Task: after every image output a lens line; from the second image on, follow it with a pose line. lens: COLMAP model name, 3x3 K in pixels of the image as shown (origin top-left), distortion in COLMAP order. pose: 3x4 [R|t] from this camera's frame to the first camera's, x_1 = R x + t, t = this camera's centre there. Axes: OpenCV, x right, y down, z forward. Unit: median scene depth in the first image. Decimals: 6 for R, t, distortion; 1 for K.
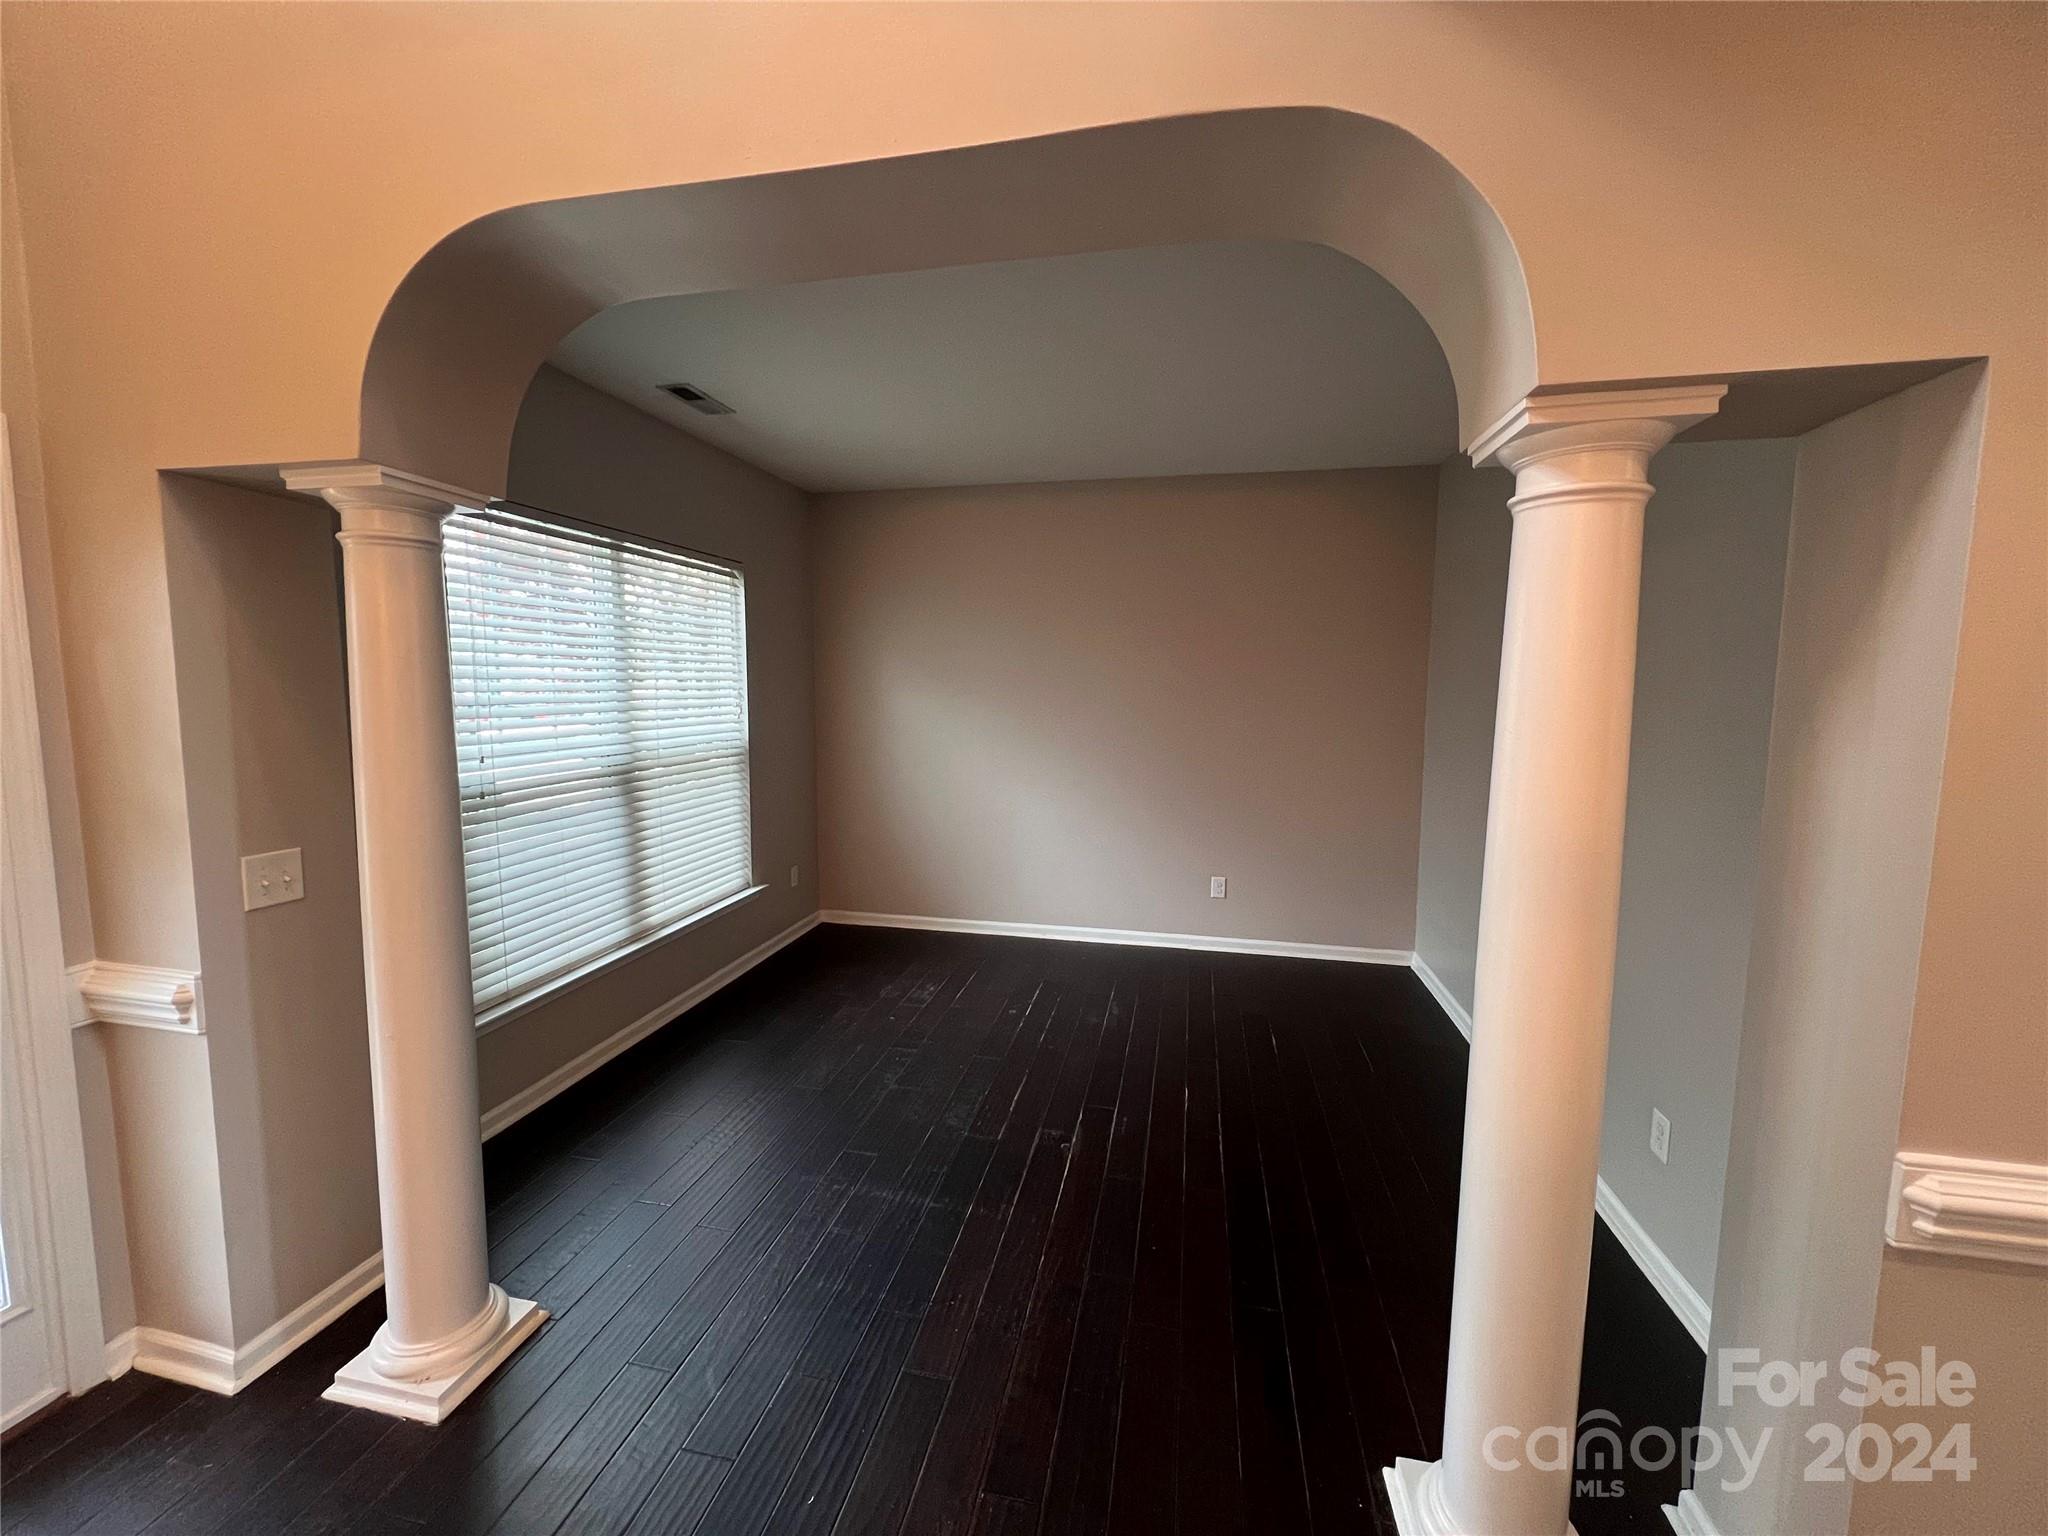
lens RADIAL K [[820.6, 0, 1018.0], [0, 820.6, 760.6], [0, 0, 1]] dist [-0.000329, -0.000189]
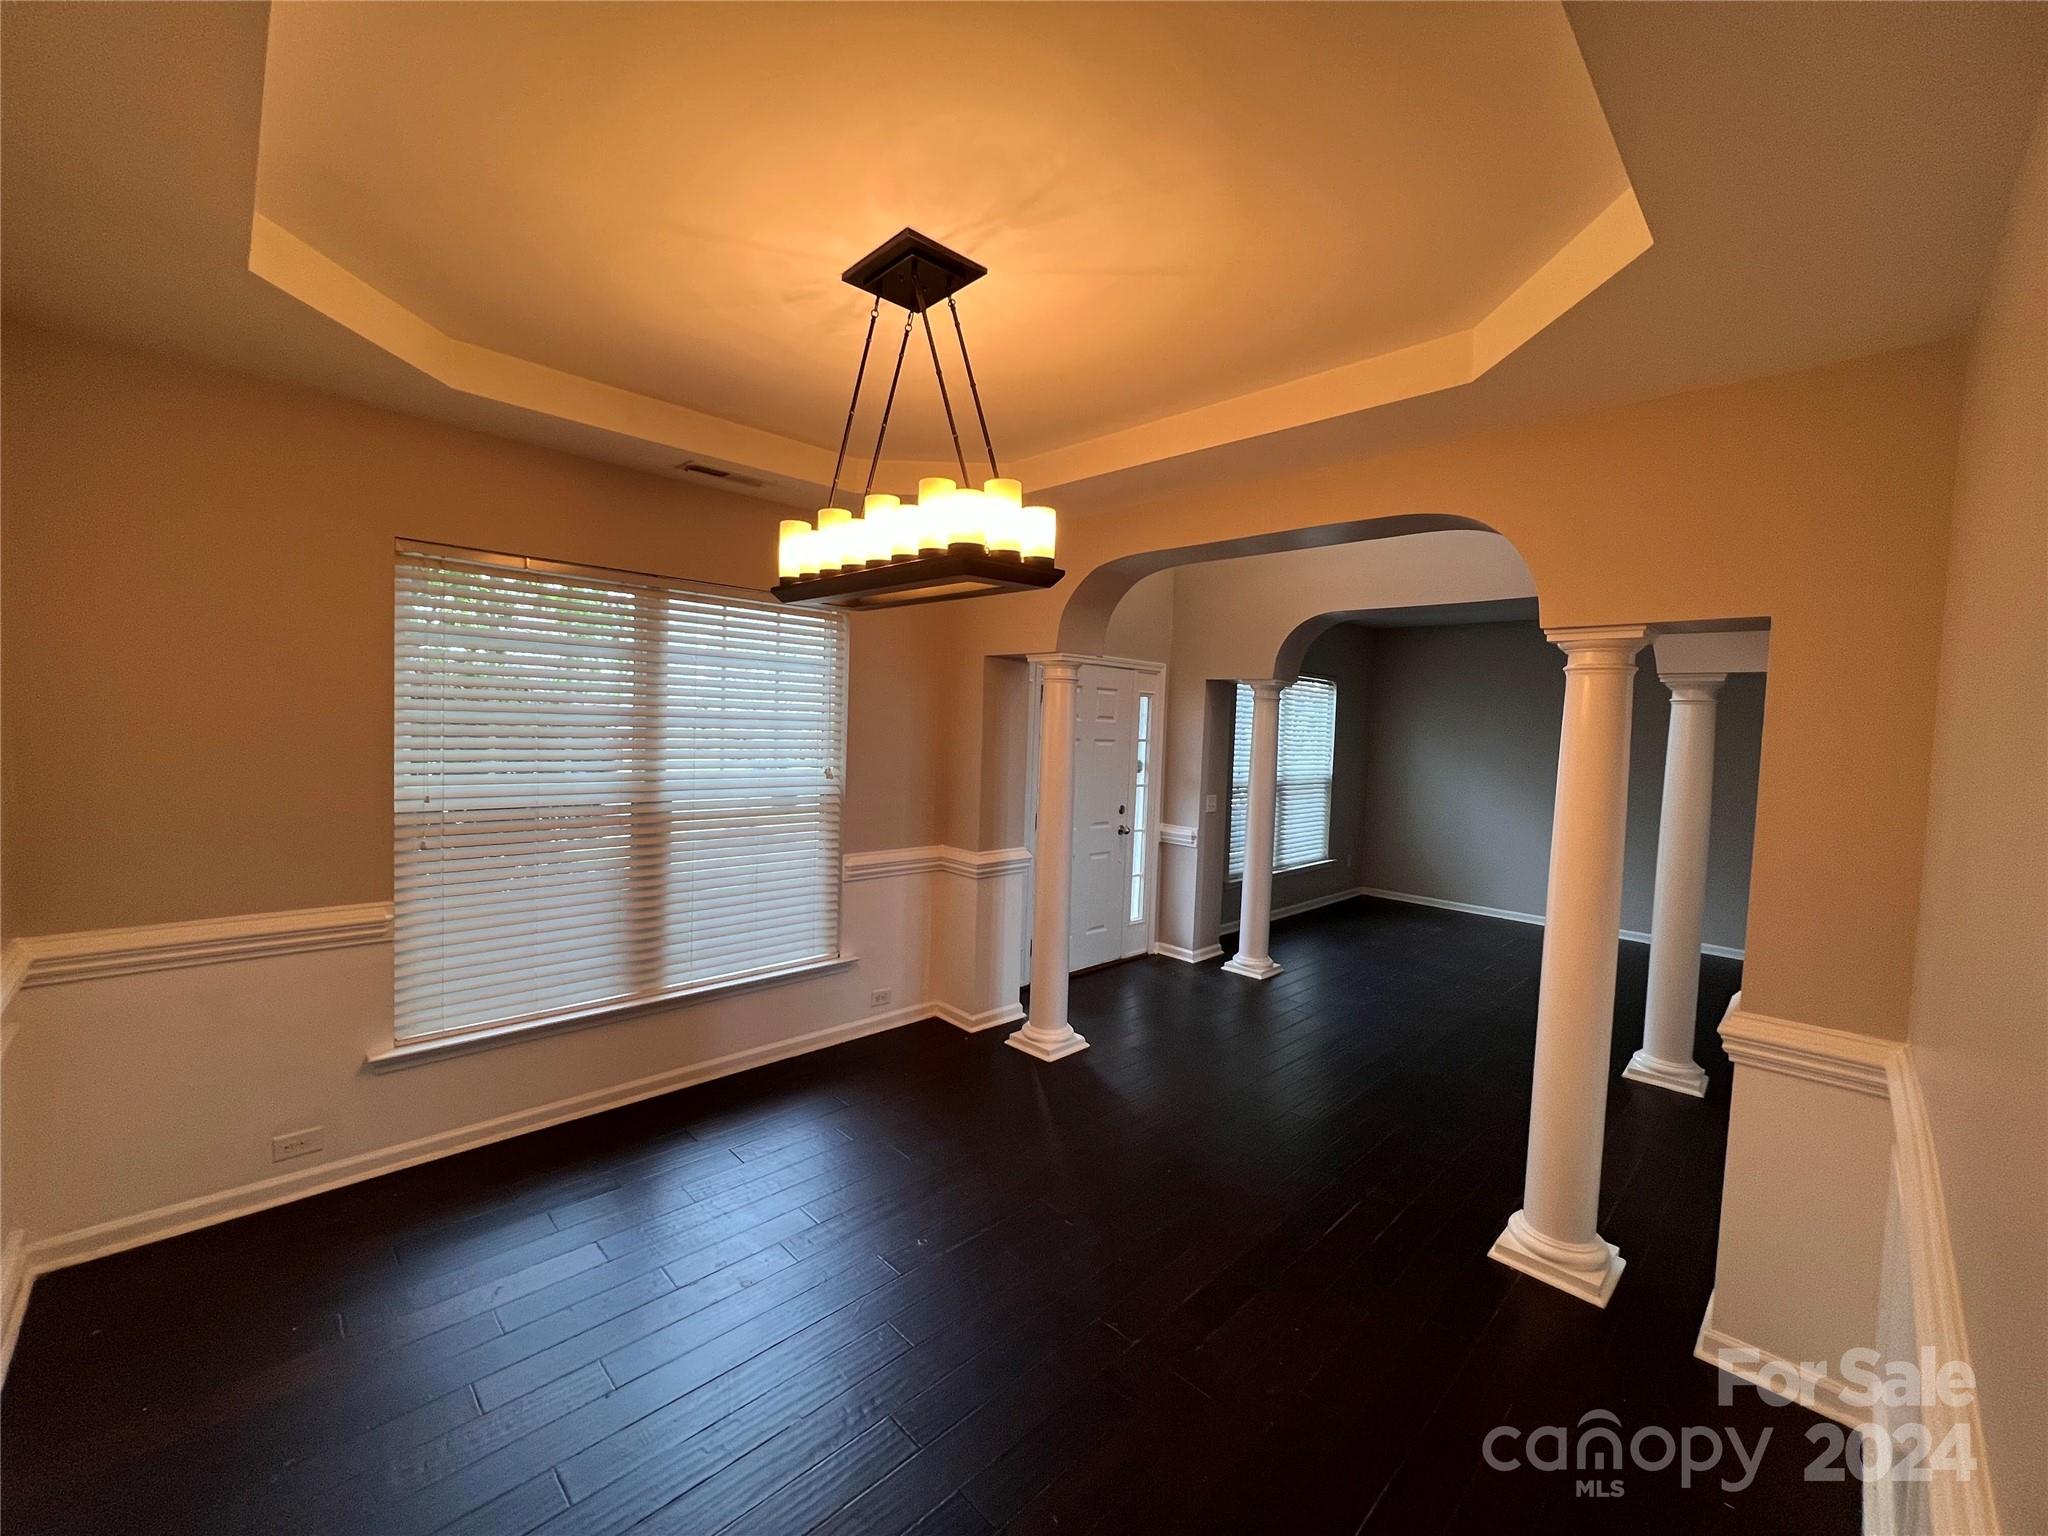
lens RADIAL K [[820.6, 0, 1018.0], [0, 820.6, 760.6], [0, 0, 1]] dist [-0.000329, -0.000189]
pose [[0.832567, 0.049283, -0.551727, 0.196734], [-0.082321, 0.995982, -0.035258, 0.156285], [0.547773, 0.074773, 0.833279, -2.088911]]
